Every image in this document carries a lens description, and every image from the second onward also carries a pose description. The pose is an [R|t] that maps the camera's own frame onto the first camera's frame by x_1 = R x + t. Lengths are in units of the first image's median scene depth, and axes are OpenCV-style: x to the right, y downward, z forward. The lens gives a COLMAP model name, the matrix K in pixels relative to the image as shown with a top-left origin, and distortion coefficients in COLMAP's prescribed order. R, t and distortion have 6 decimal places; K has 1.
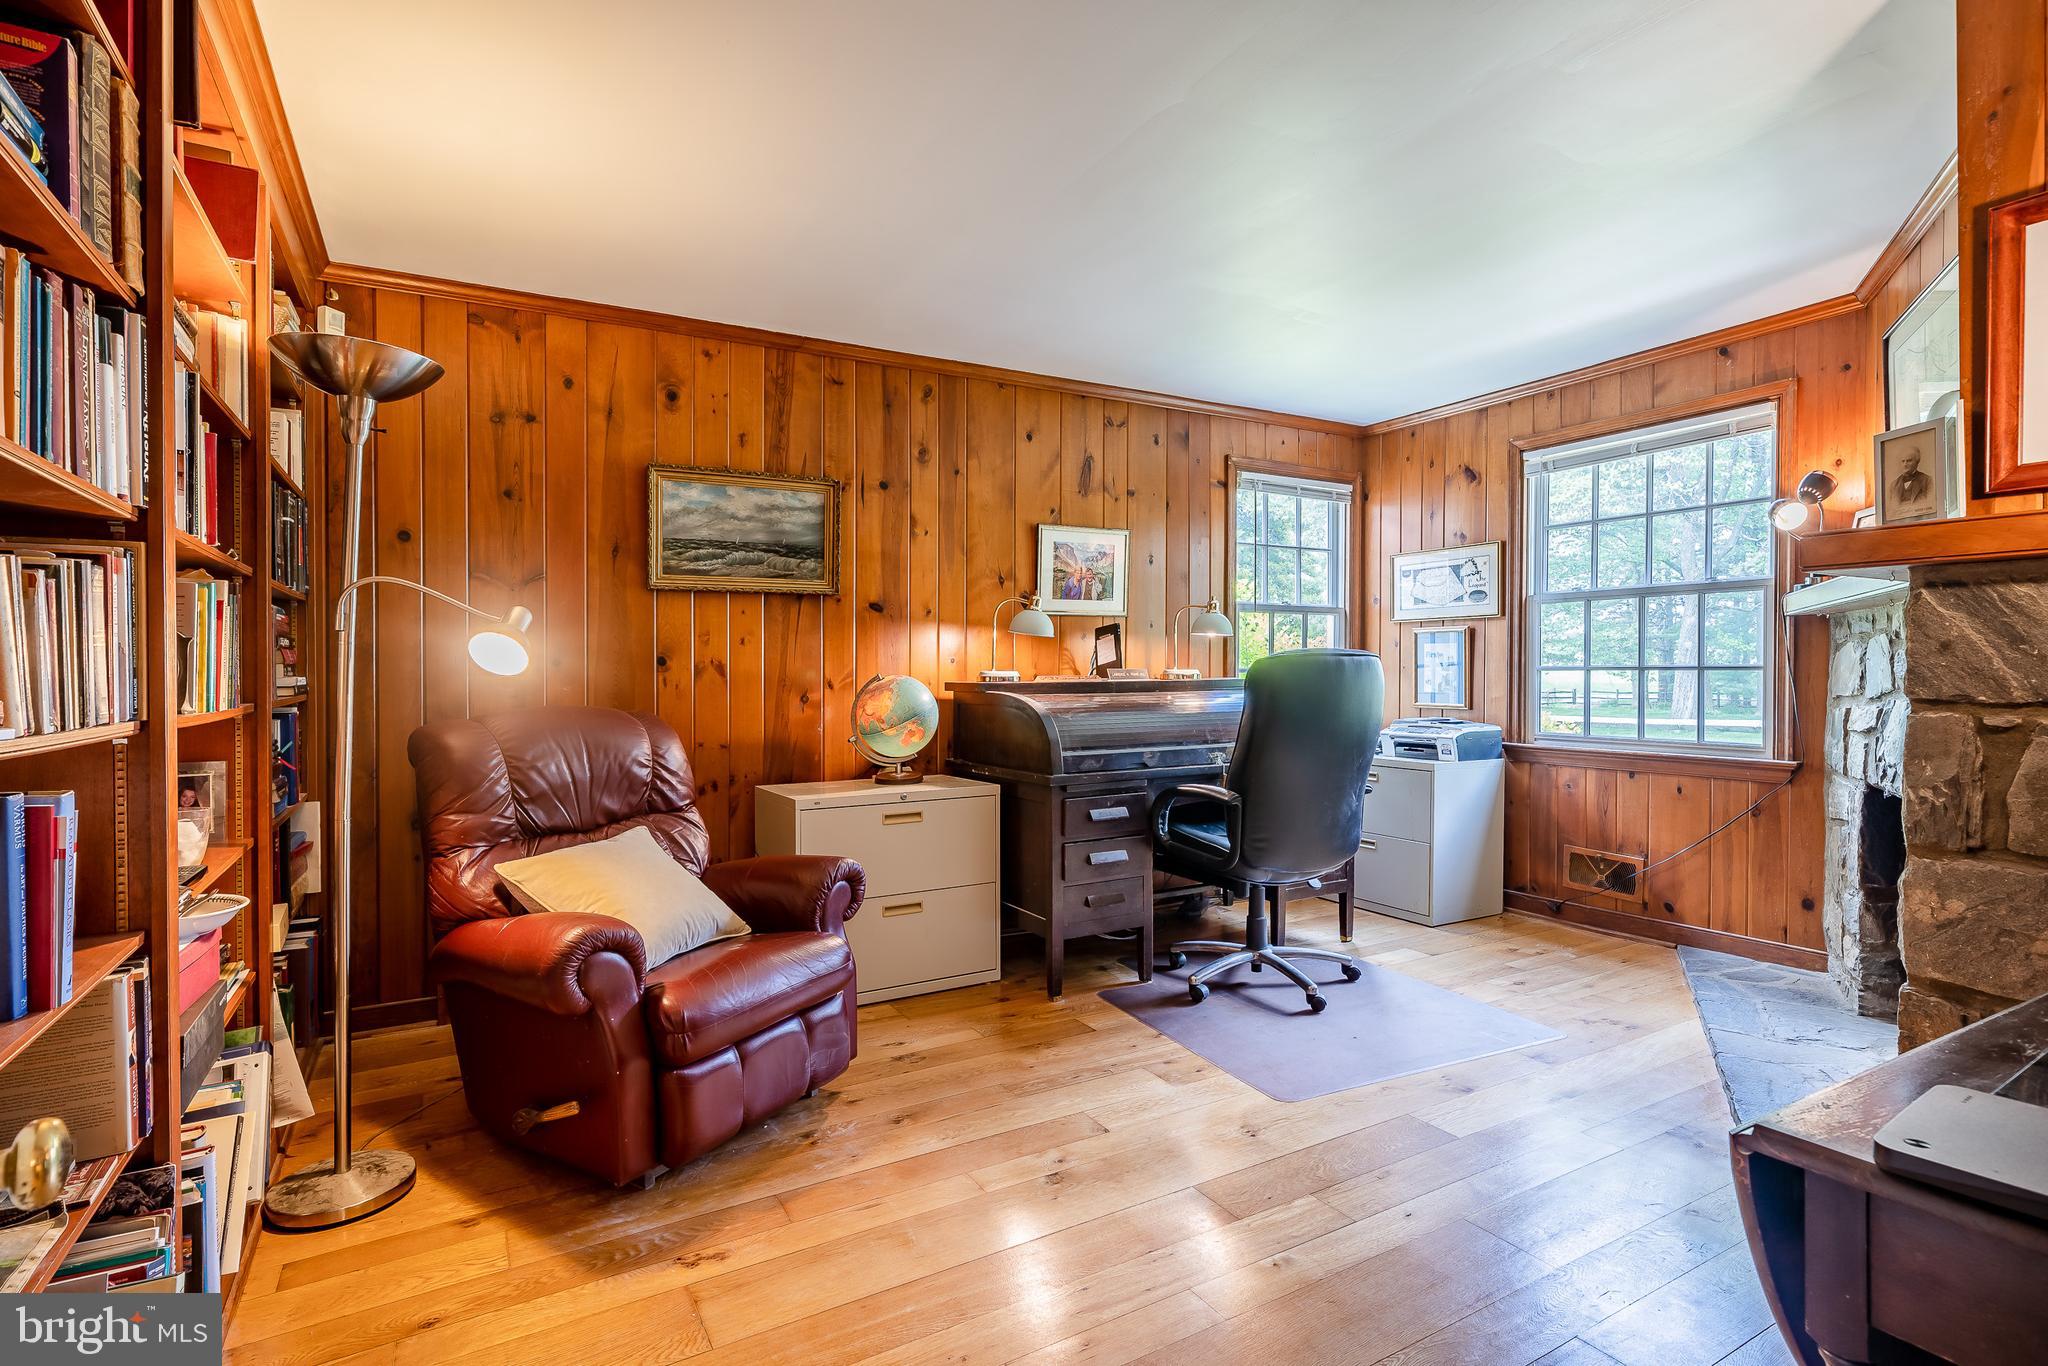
lens RADIAL K [[1012.1, 0, 1018.6], [0, 1012.1, 668.1], [0, 0, 1]] dist [-0.002115, -0.000367]
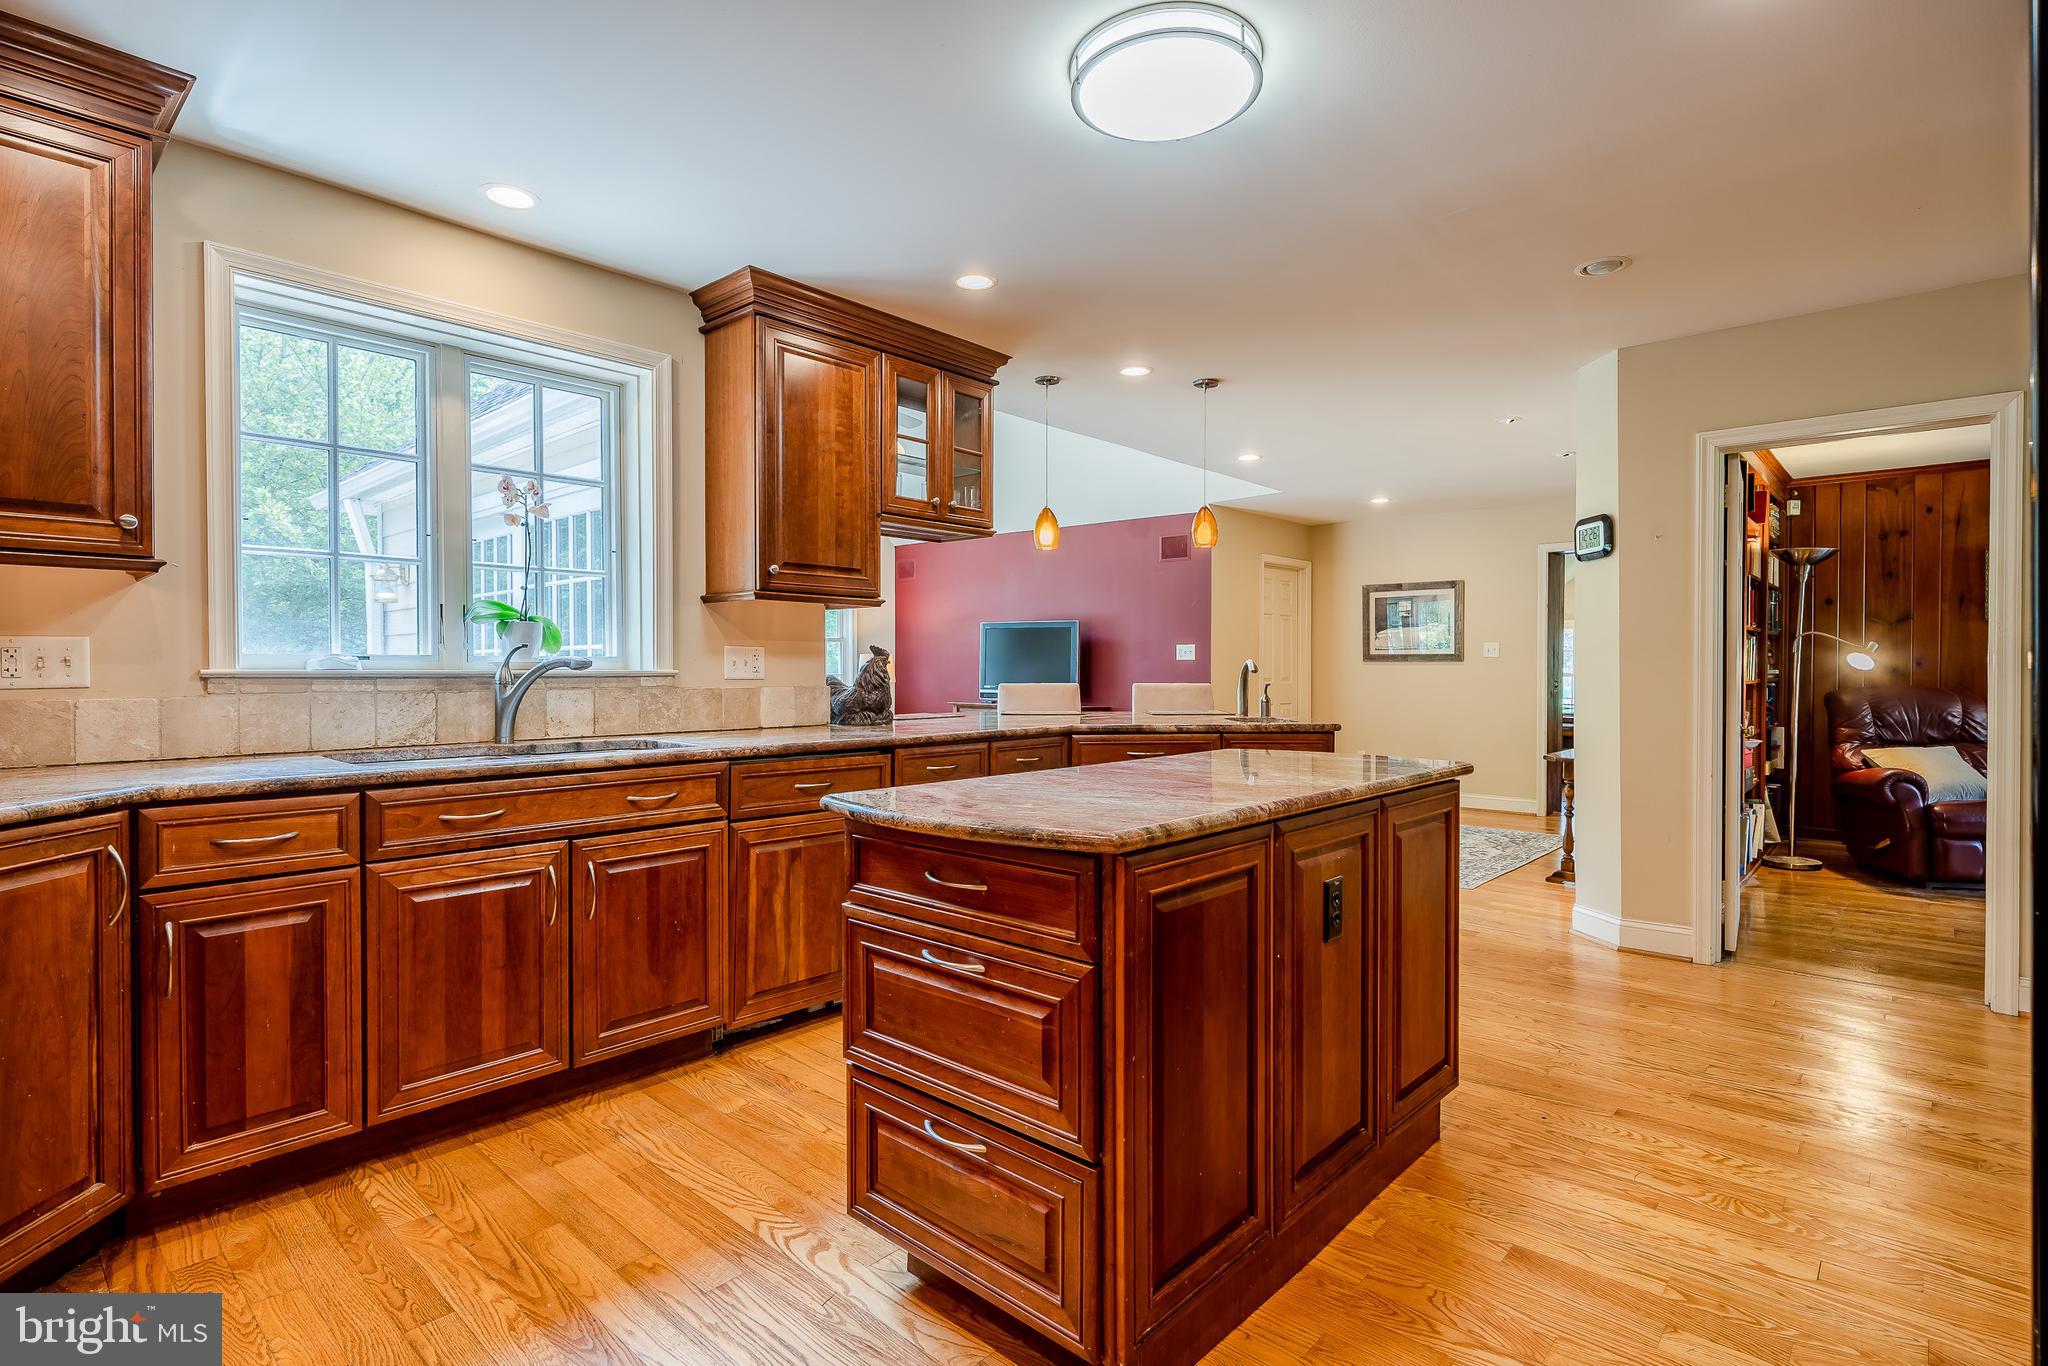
lens RADIAL K [[998.5, 0, 1024.0], [0, 998.5, 683.0], [0, 0, 1]] dist [-0.003975, -0.000777]
pose [[0.313940, 0.018923, -0.949254, 0.592256], [-0.005284, 0.999821, 0.018183, 0.003389], [0.949428, -0.000692, 0.313984, -0.876888]]
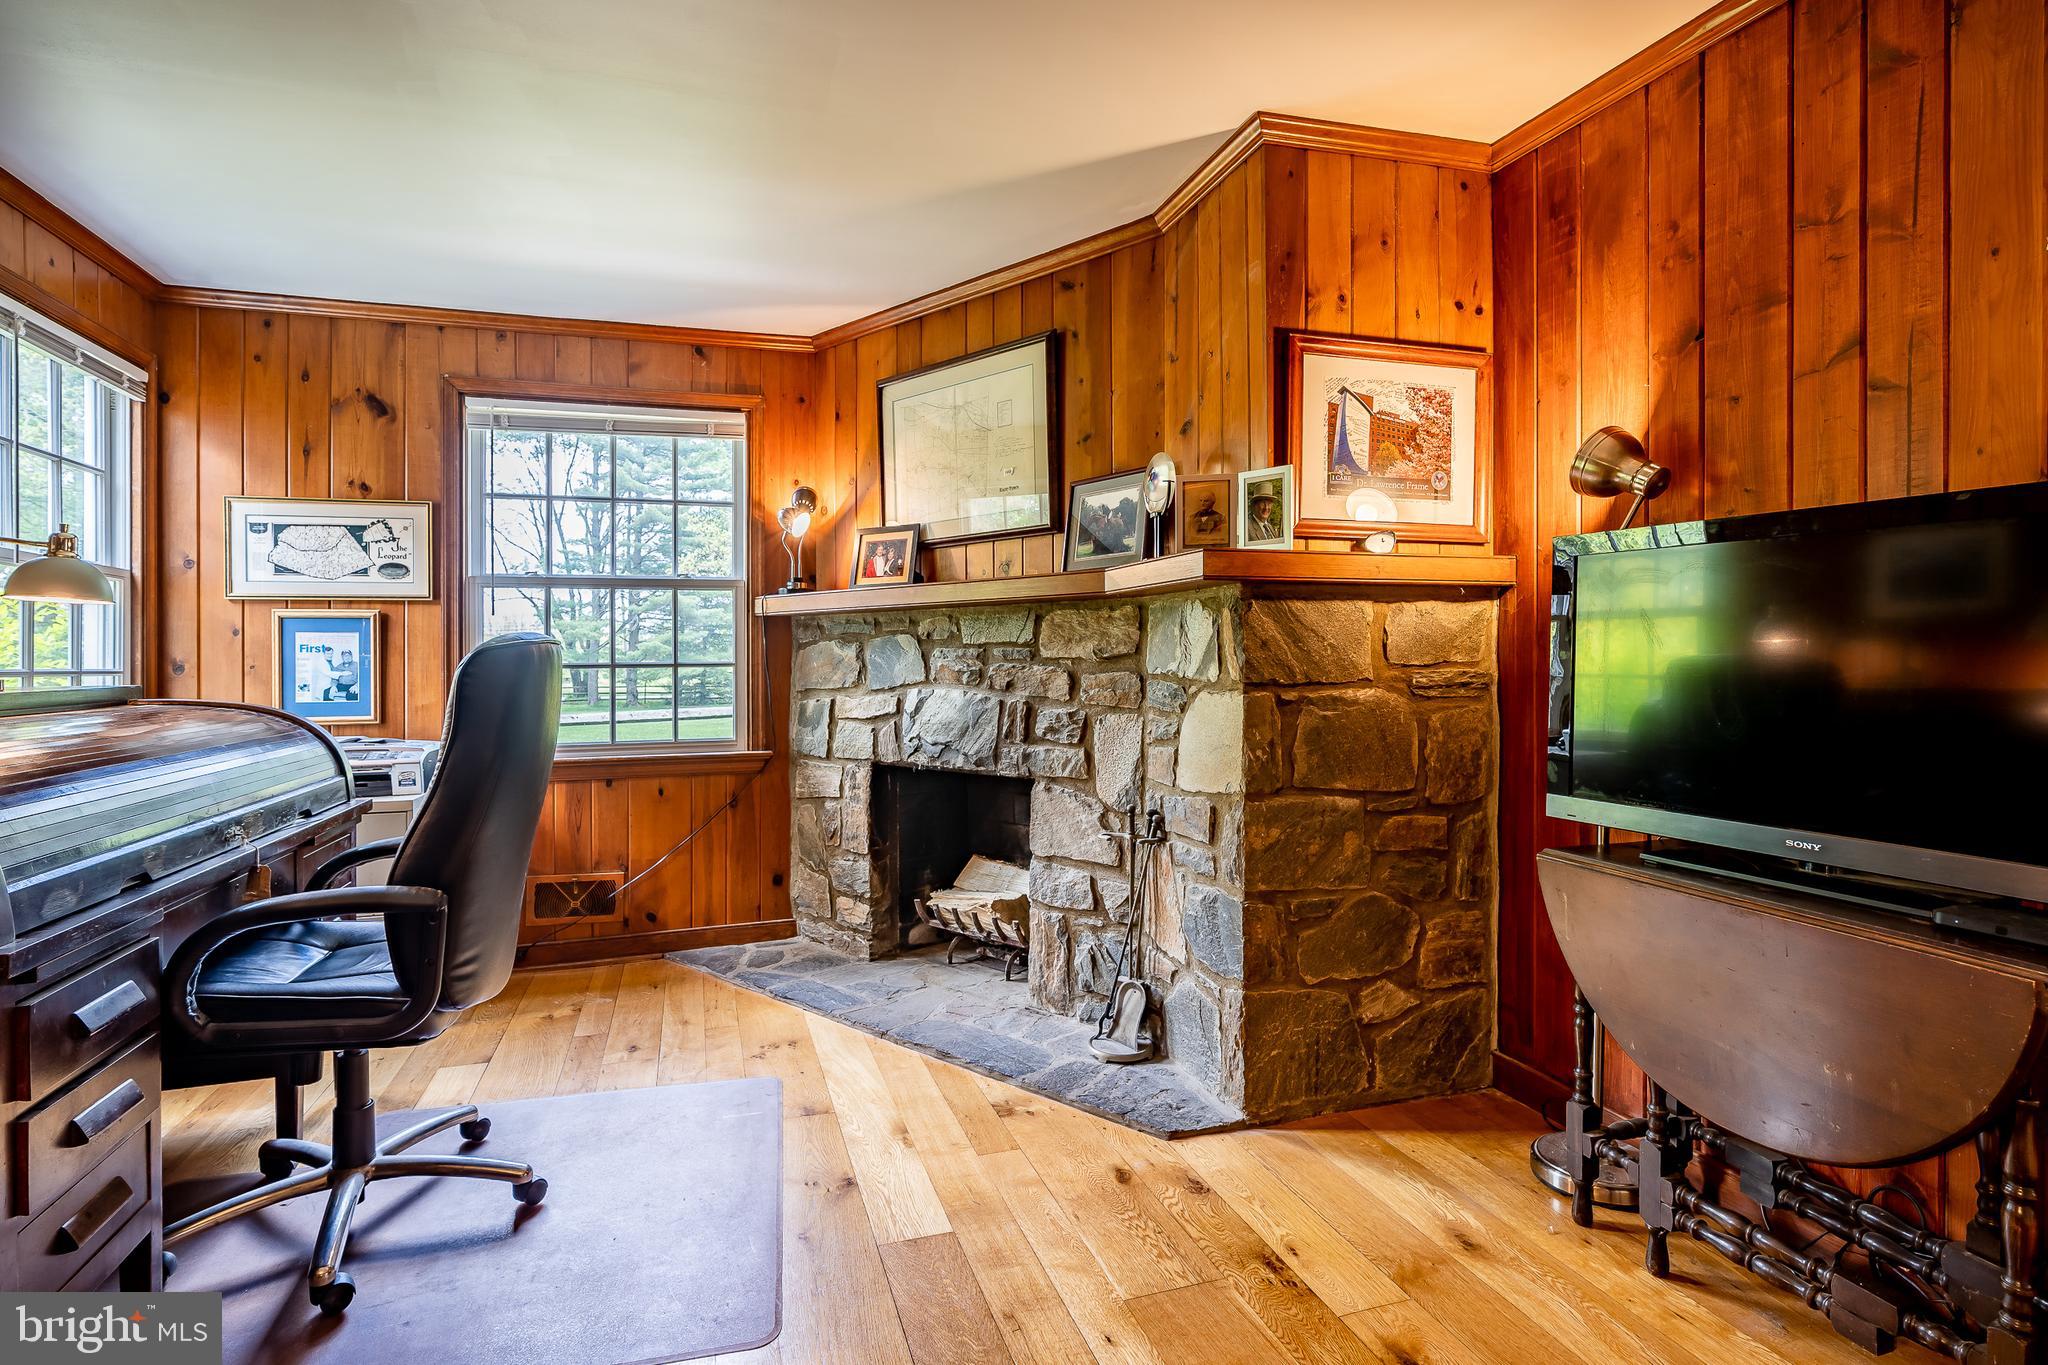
lens RADIAL K [[1012.1, 0, 1018.6], [0, 1012.1, 667.6], [0, 0, 1]] dist [-0.002115, -0.000367]
pose [[0.208154, -0.003775, 0.978089, -0.236559], [0.007240, 0.999971, 0.002319, 0.002519], [-0.978069, 0.006599, 0.208176, 0.509978]]
